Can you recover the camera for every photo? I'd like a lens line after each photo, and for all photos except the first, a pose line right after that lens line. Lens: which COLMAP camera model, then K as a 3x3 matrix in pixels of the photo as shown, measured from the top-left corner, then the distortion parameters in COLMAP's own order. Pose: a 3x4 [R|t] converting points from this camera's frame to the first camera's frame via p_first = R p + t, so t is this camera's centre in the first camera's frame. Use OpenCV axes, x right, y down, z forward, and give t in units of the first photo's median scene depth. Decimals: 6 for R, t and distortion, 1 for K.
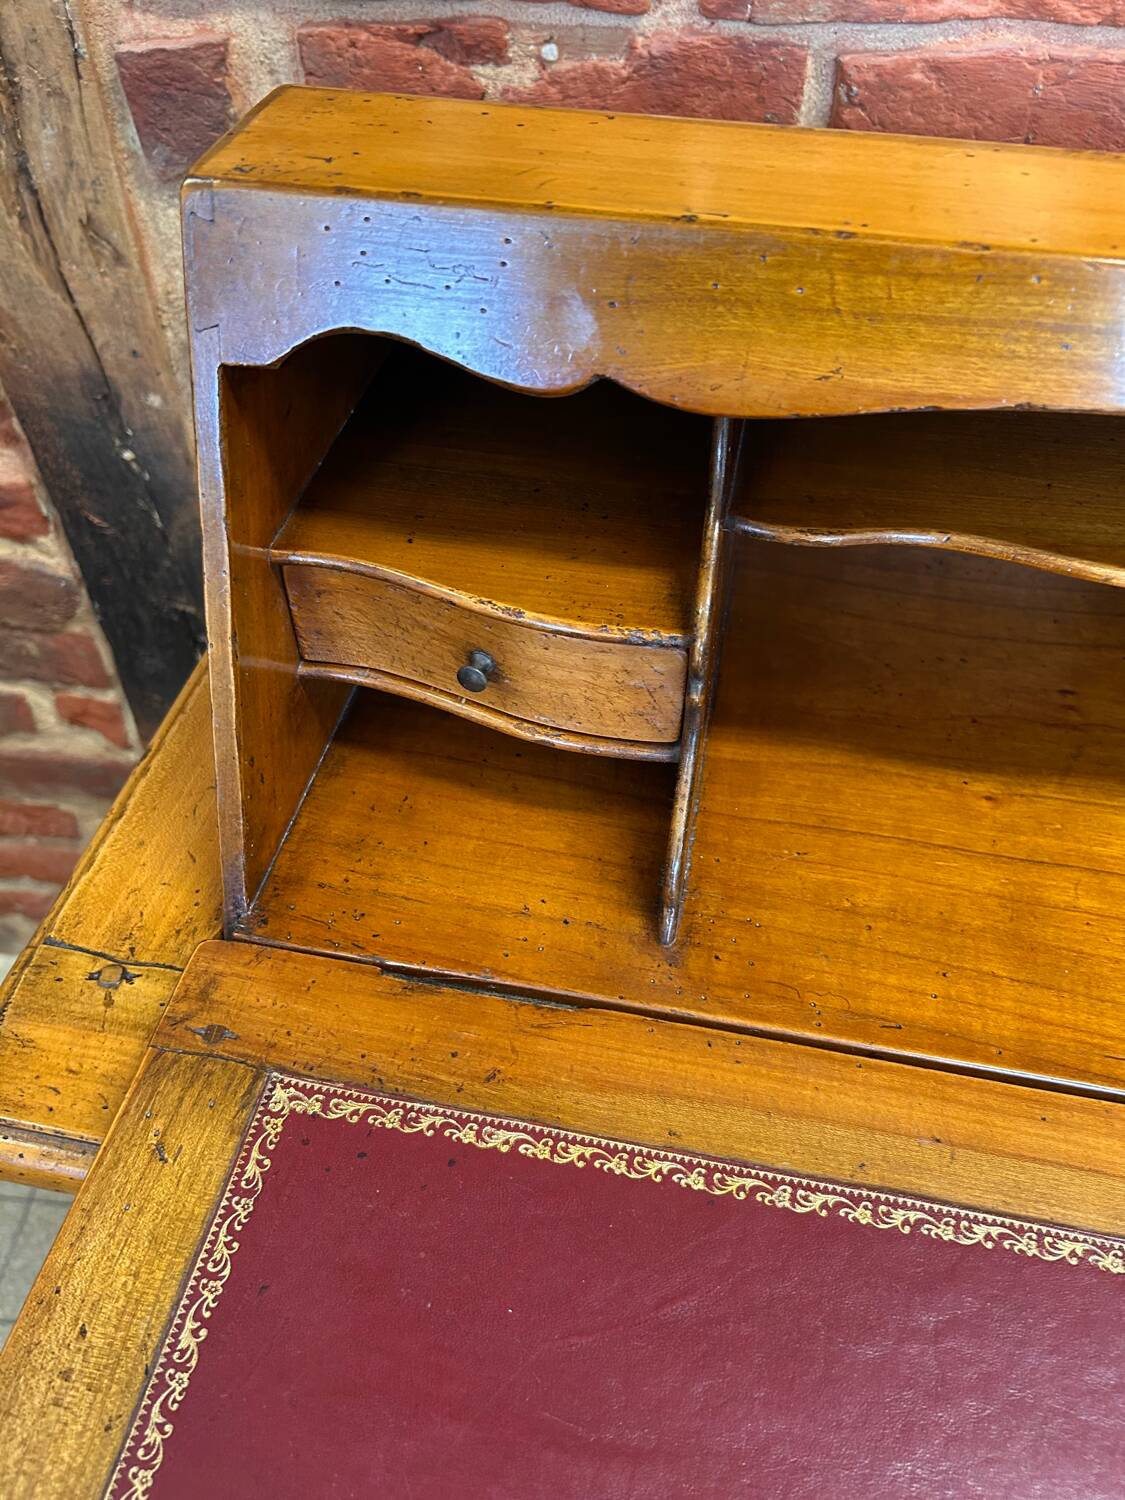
lens RADIAL K [[1181.8, 0, 570.8], [0, 1181.8, 761.1], [0, 0, 1]] dist [0.032879, -0.059003]
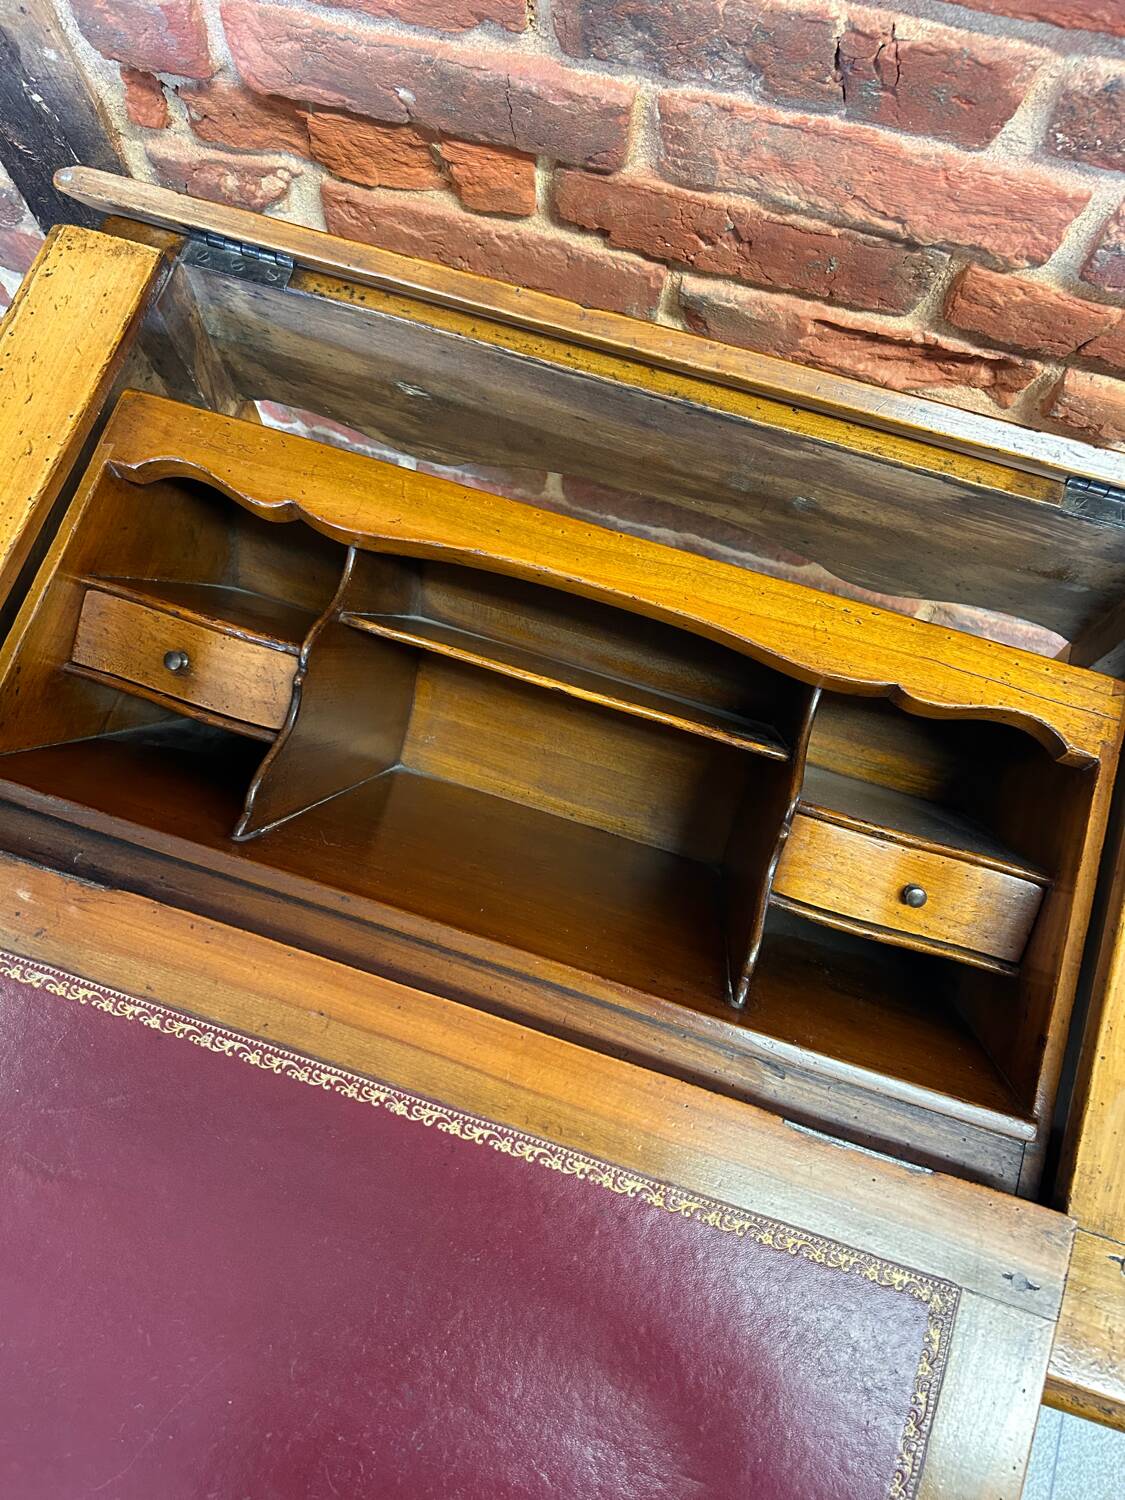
lens RADIAL K [[1152.2, 0, 553.9], [0, 1152.2, 754.3], [0, 0, 1]] dist [0.044728, -0.054910]
pose [[0.982243, 0.176350, -0.064030, 0.317203], [-0.129772, 0.885091, 0.446960, -0.348634], [0.135494, -0.430714, 0.892259, -0.125071]]
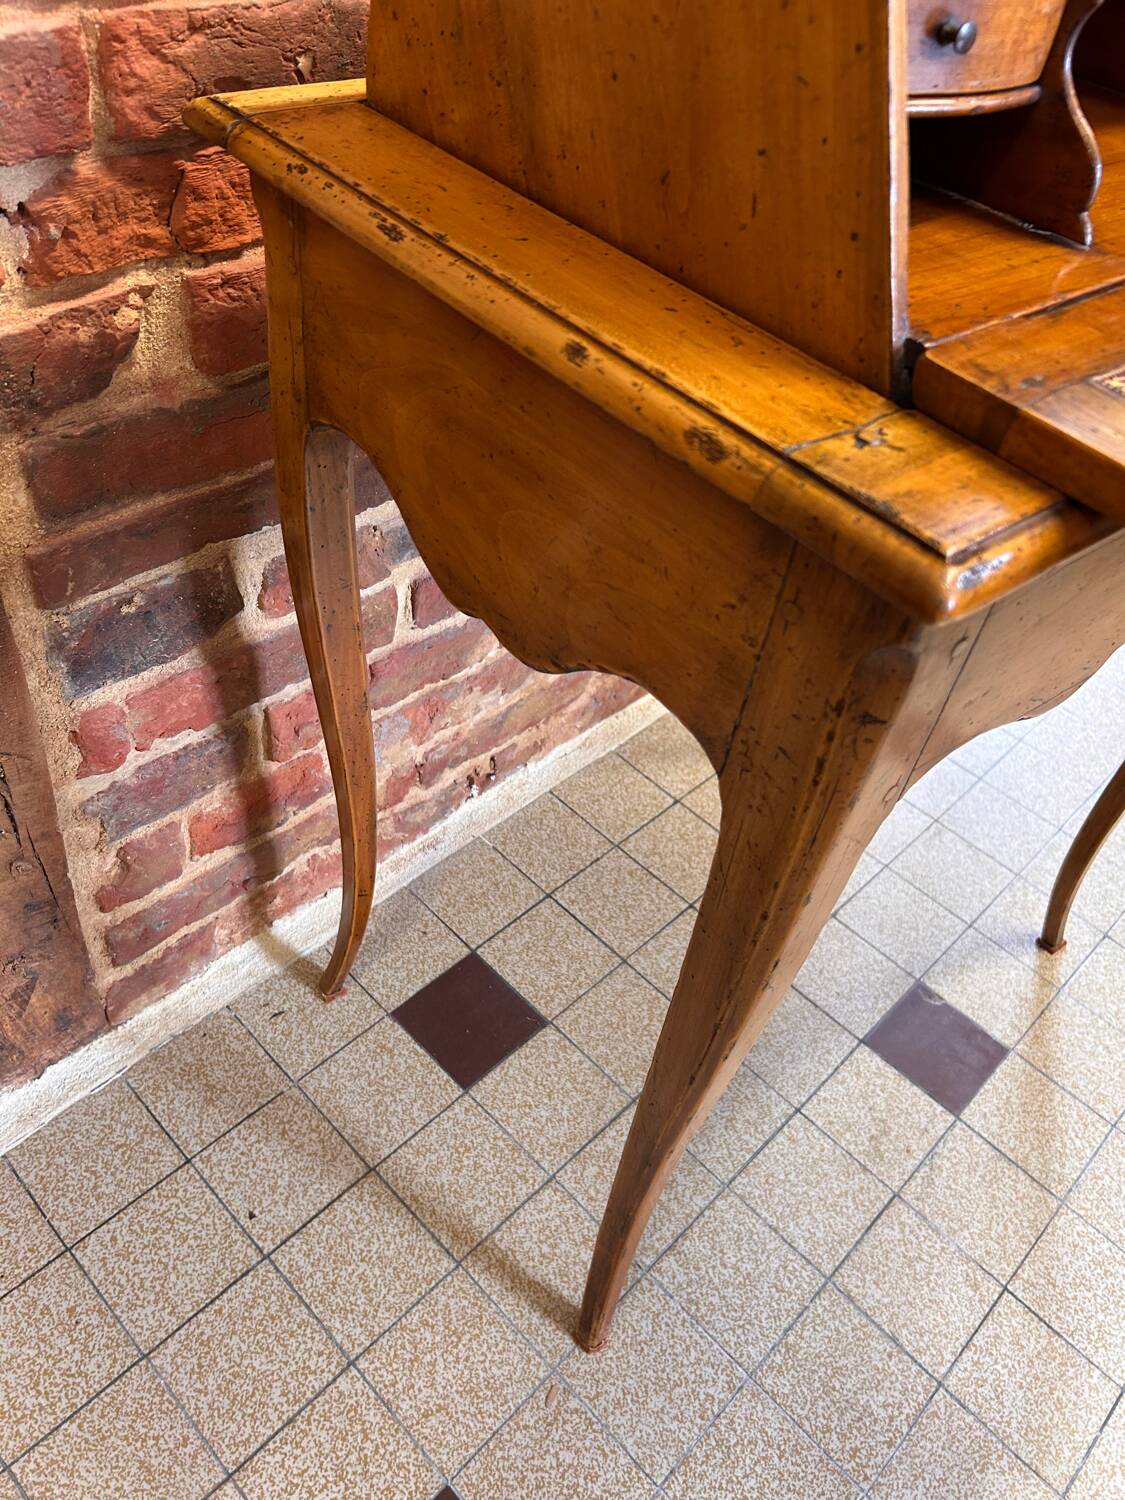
lens RADIAL K [[1142.9, 0, 545.2], [0, 1142.9, 757.9], [0, 0, 1]] dist [0.041274, -0.051770]
pose [[0.630964, -0.498023, 0.594860, -0.866307], [0.492036, 0.849704, 0.189482, 0.071091], [-0.599821, 0.173137, 0.781178, 0.334887]]
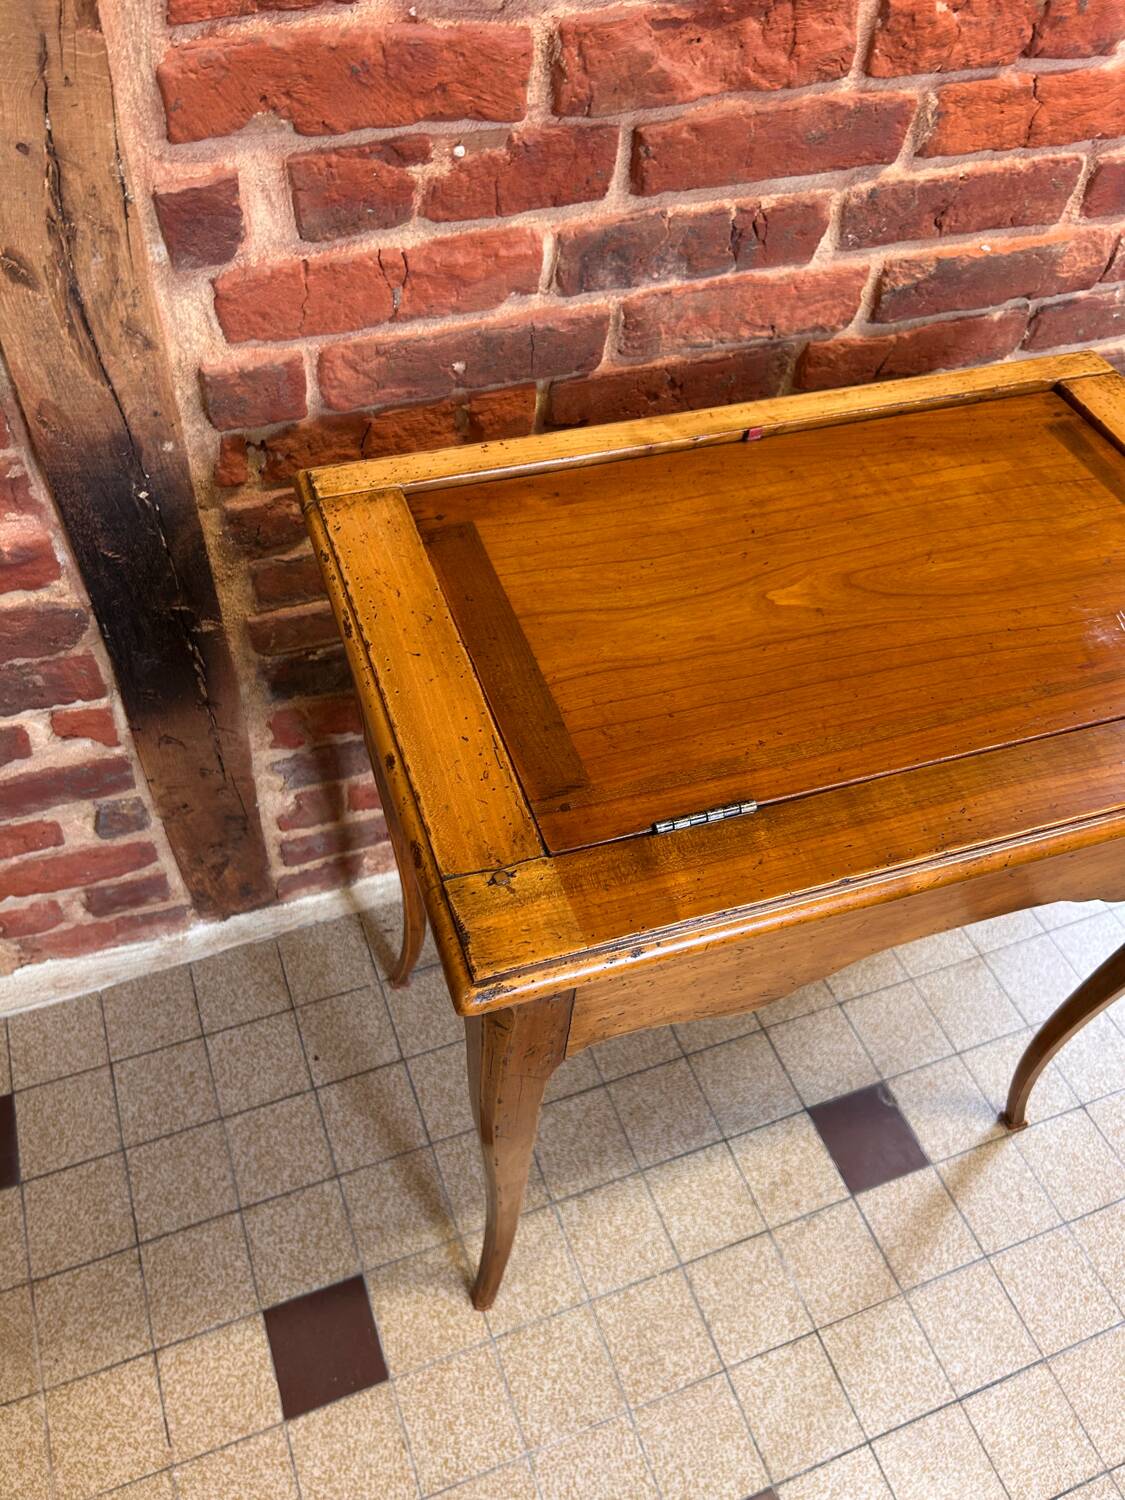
lens RADIAL K [[1152.2, 0, 553.9], [0, 1152.2, 754.3], [0, 0, 1]] dist [0.044728, -0.054910]
pose [[0.894715, -0.311482, 0.320100, -0.617293], [0.285131, 0.949980, 0.127431, -0.036023], [-0.343781, -0.022743, 0.938774, -0.419296]]
